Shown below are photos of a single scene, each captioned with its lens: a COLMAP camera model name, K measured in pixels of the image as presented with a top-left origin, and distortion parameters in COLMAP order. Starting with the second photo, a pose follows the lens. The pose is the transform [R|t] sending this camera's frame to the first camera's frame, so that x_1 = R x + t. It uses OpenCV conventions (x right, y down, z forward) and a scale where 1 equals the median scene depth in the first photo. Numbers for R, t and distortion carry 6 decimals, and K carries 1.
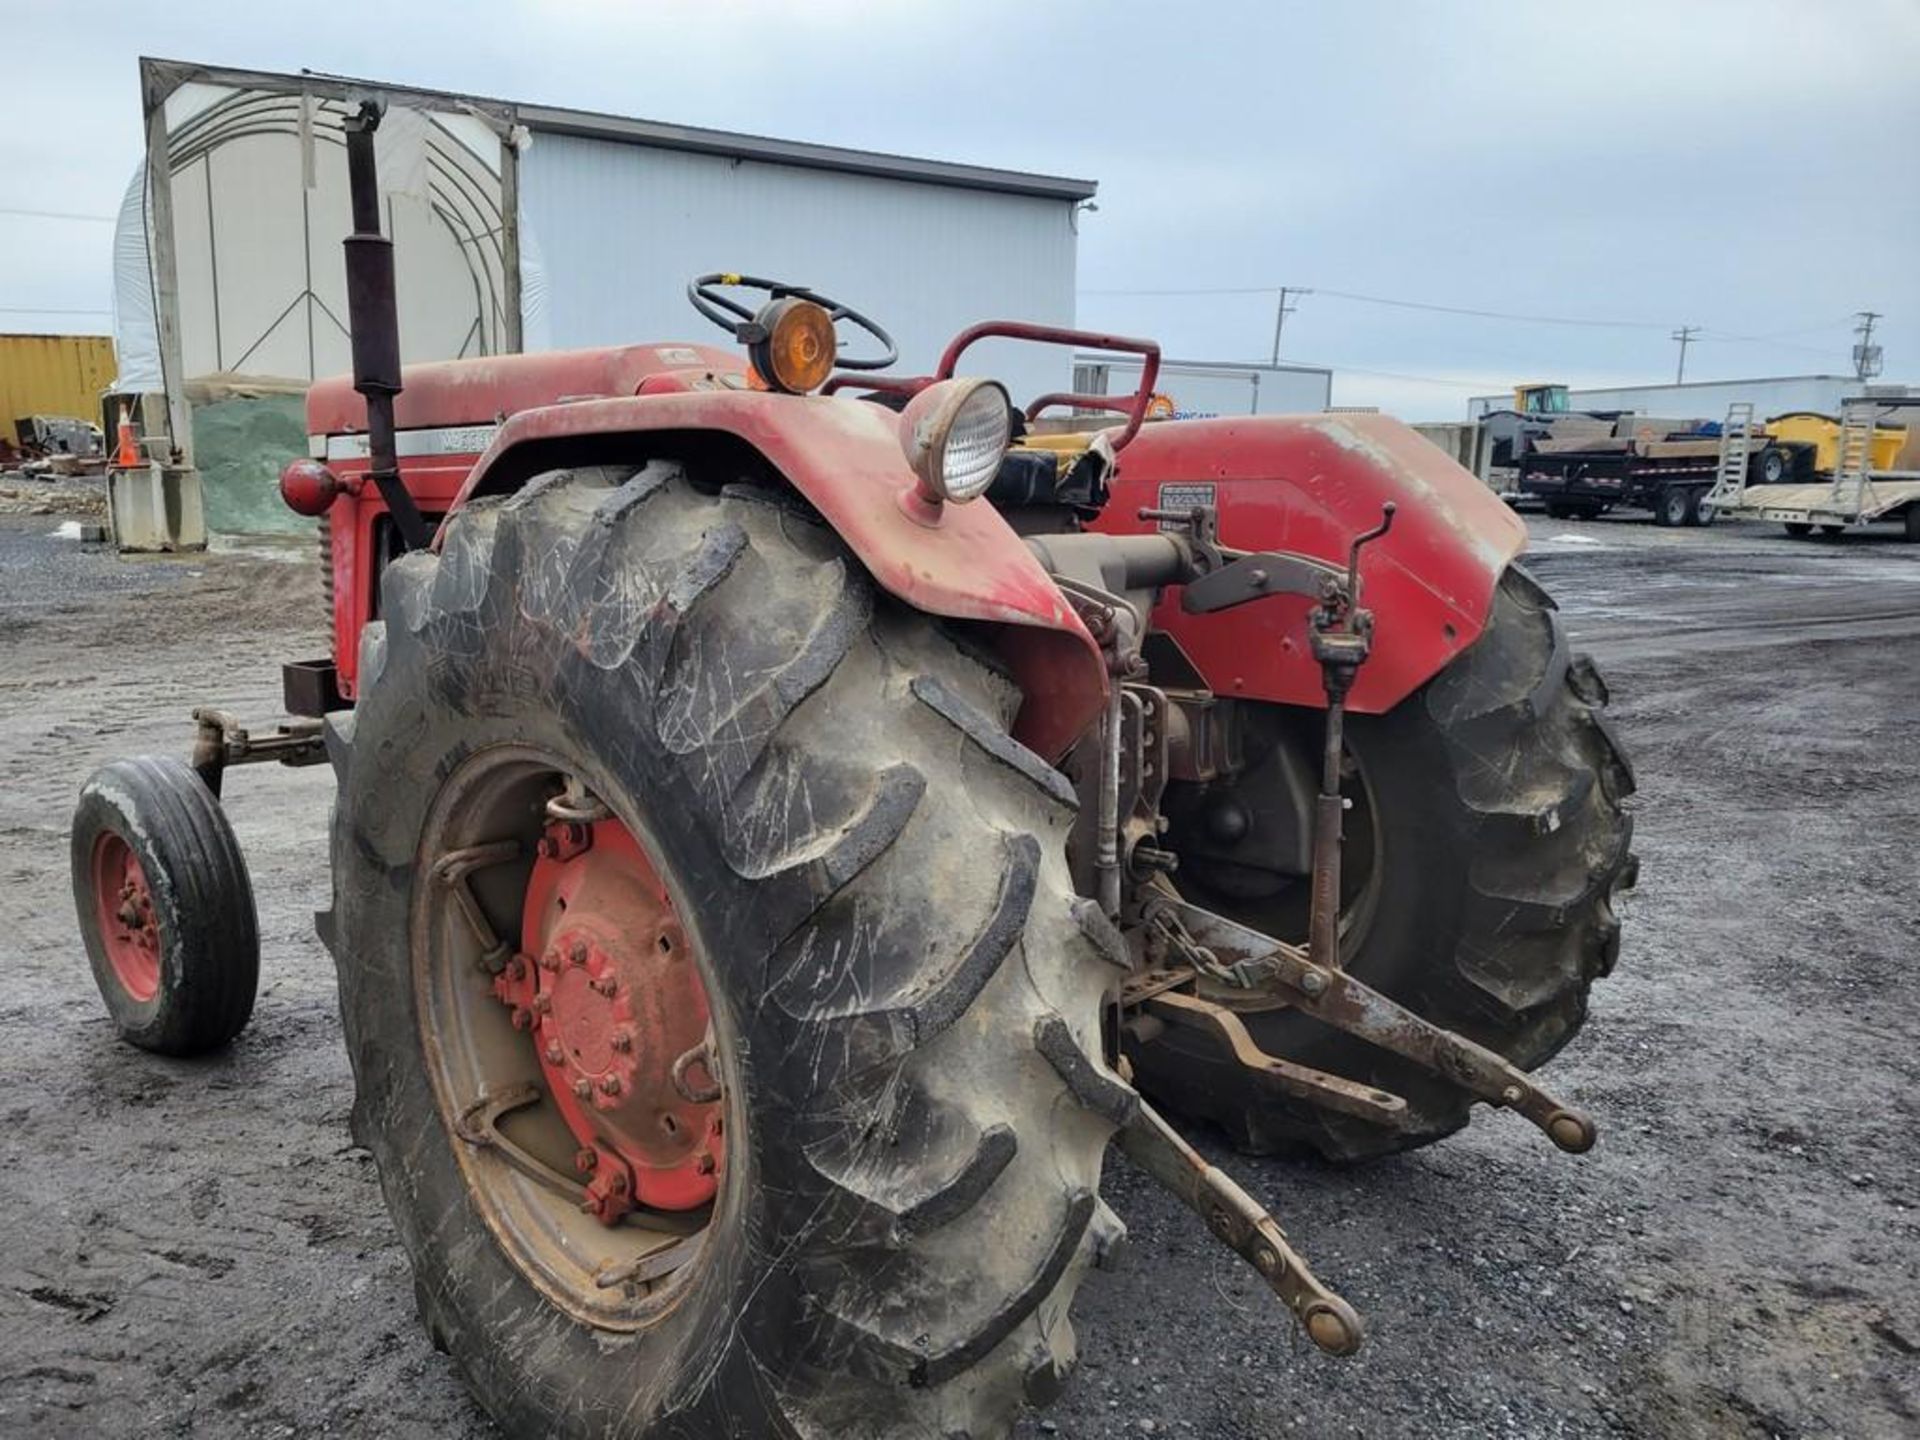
lens RADIAL K [[1439.2, 0, 903.1], [0, 1439.2, 709.8], [0, 0, 1]] dist [0.059886, -0.040646]
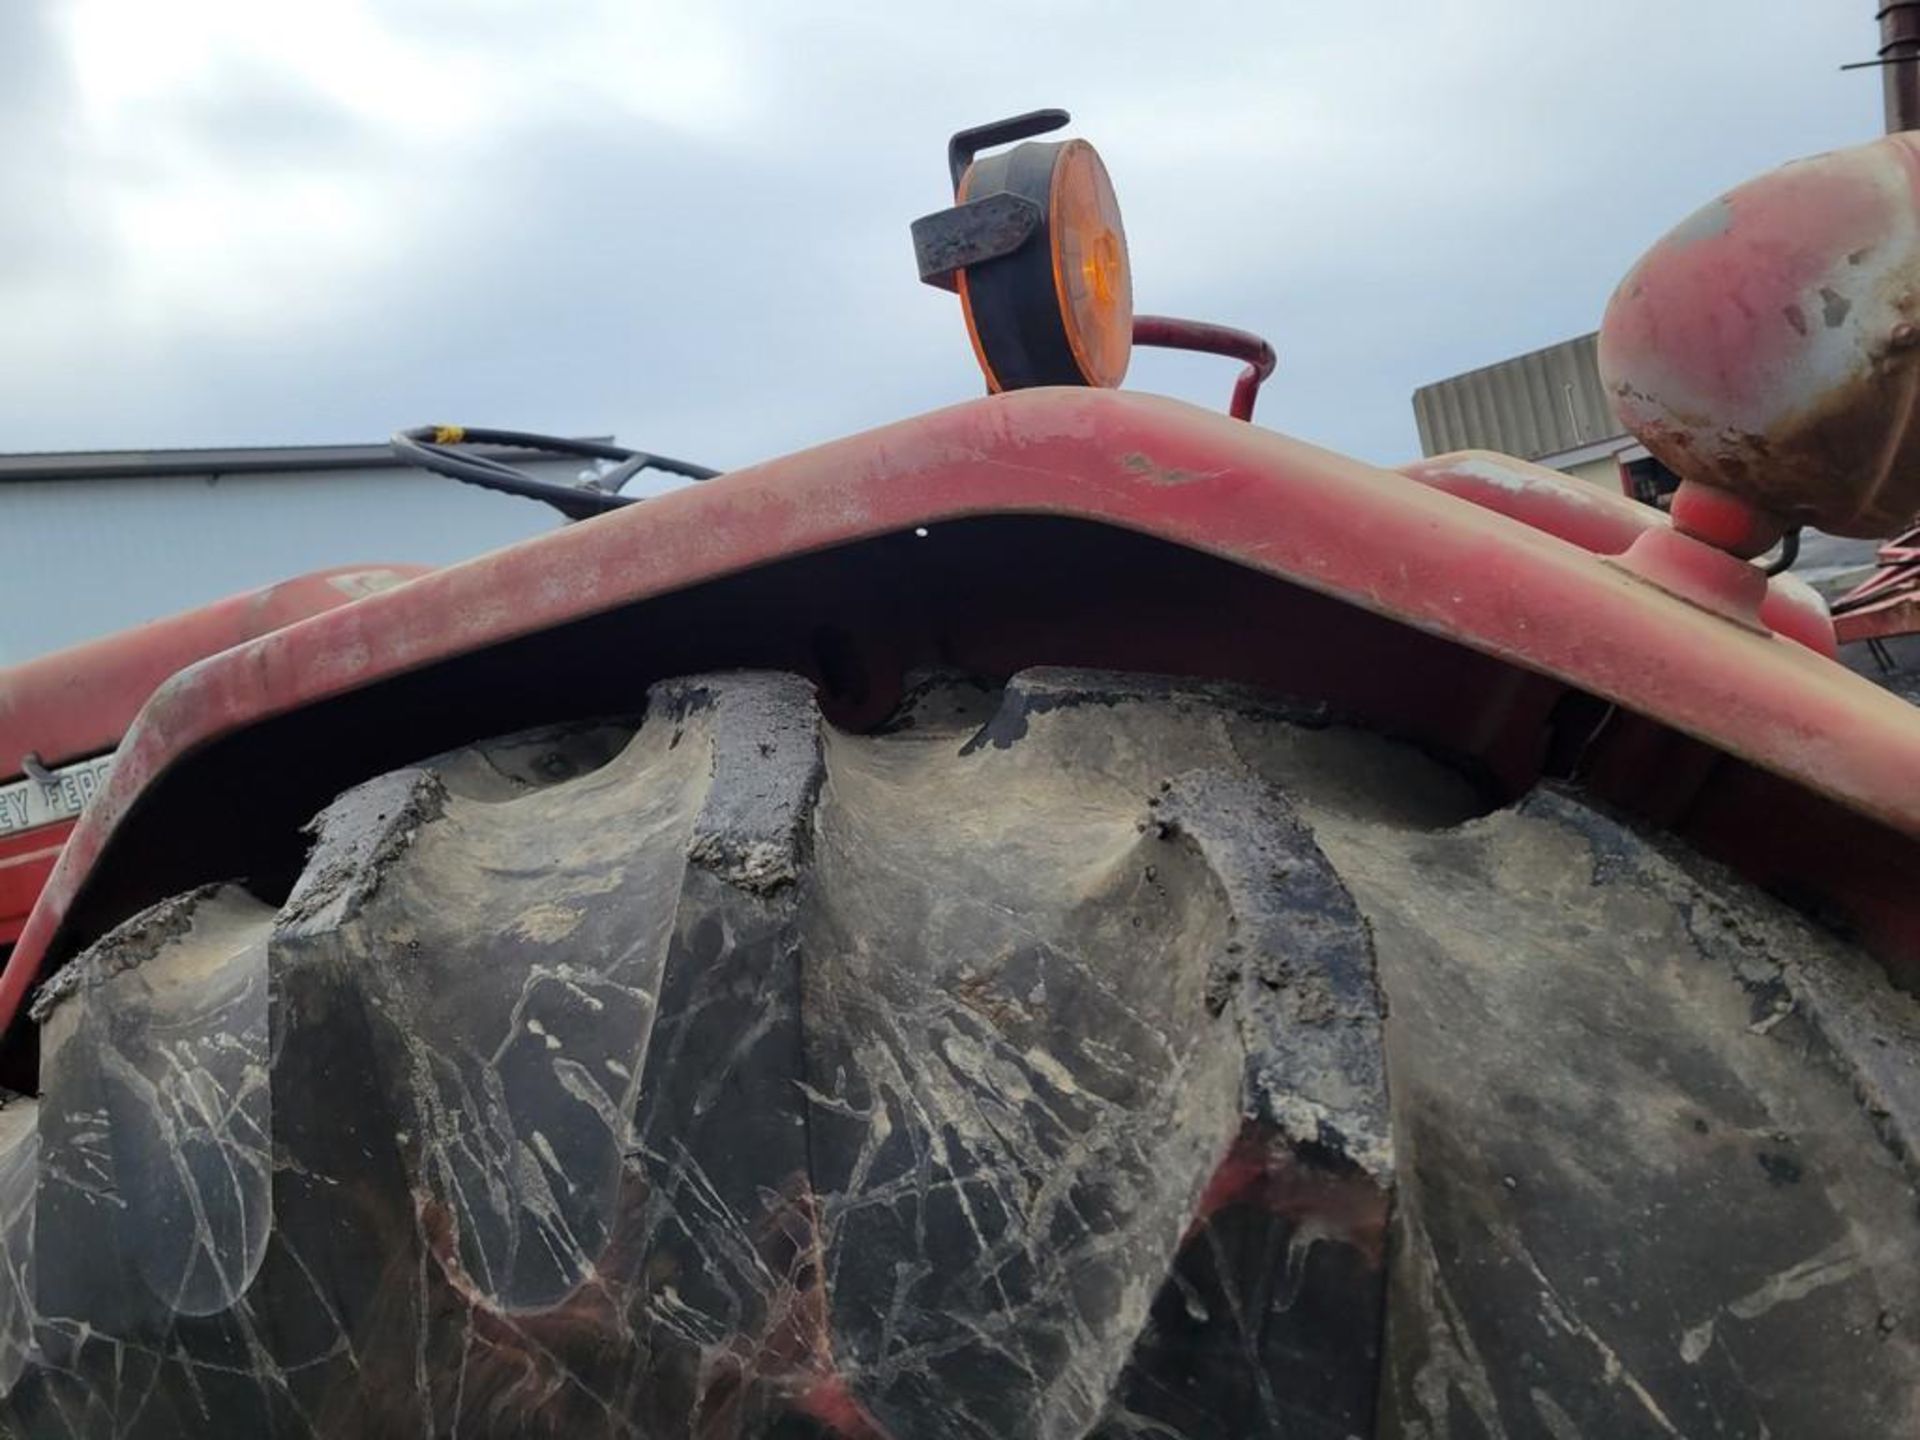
lens RADIAL K [[1464.9, 0, 931.1], [0, 1464.9, 676.2], [0, 0, 1]] dist [0.055384, -0.046217]
pose [[0.925586, -0.215329, 0.311327, -0.174292], [0.269811, 0.952145, -0.143606, -0.080813], [-0.265506, 0.216919, 0.939390, 0.495841]]
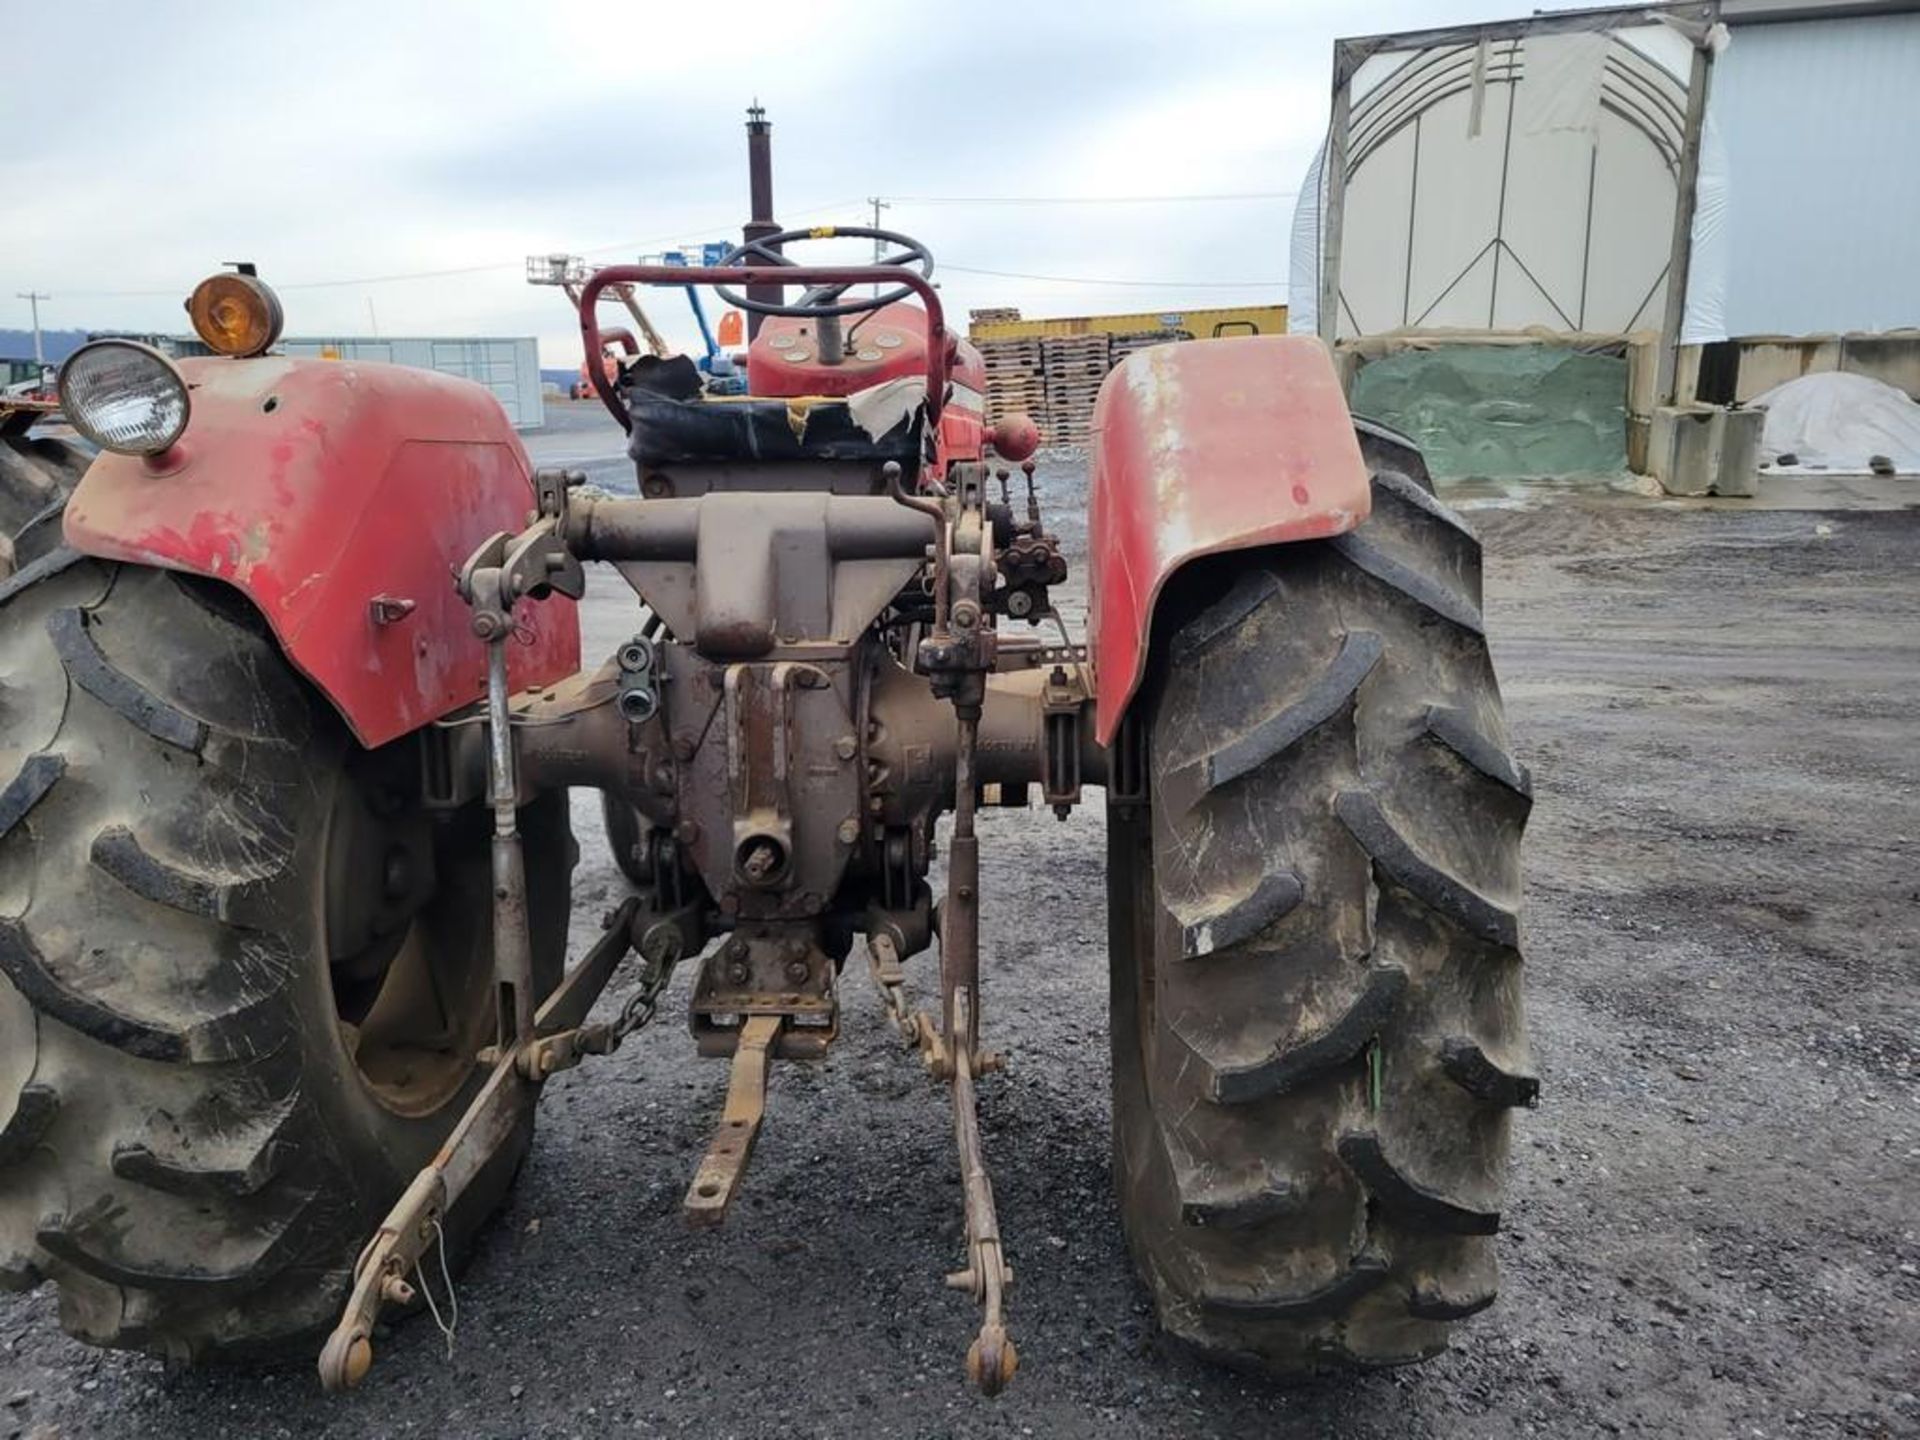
lens RADIAL K [[1438.9, 0, 941.5], [0, 1438.9, 677.9], [0, 0, 1]] dist [0.064486, -0.047813]
pose [[0.676563, 0.119337, -0.726651, 0.844229], [-0.109408, 0.992119, 0.061068, -0.072055], [0.728212, 0.038185, 0.684288, 0.455609]]
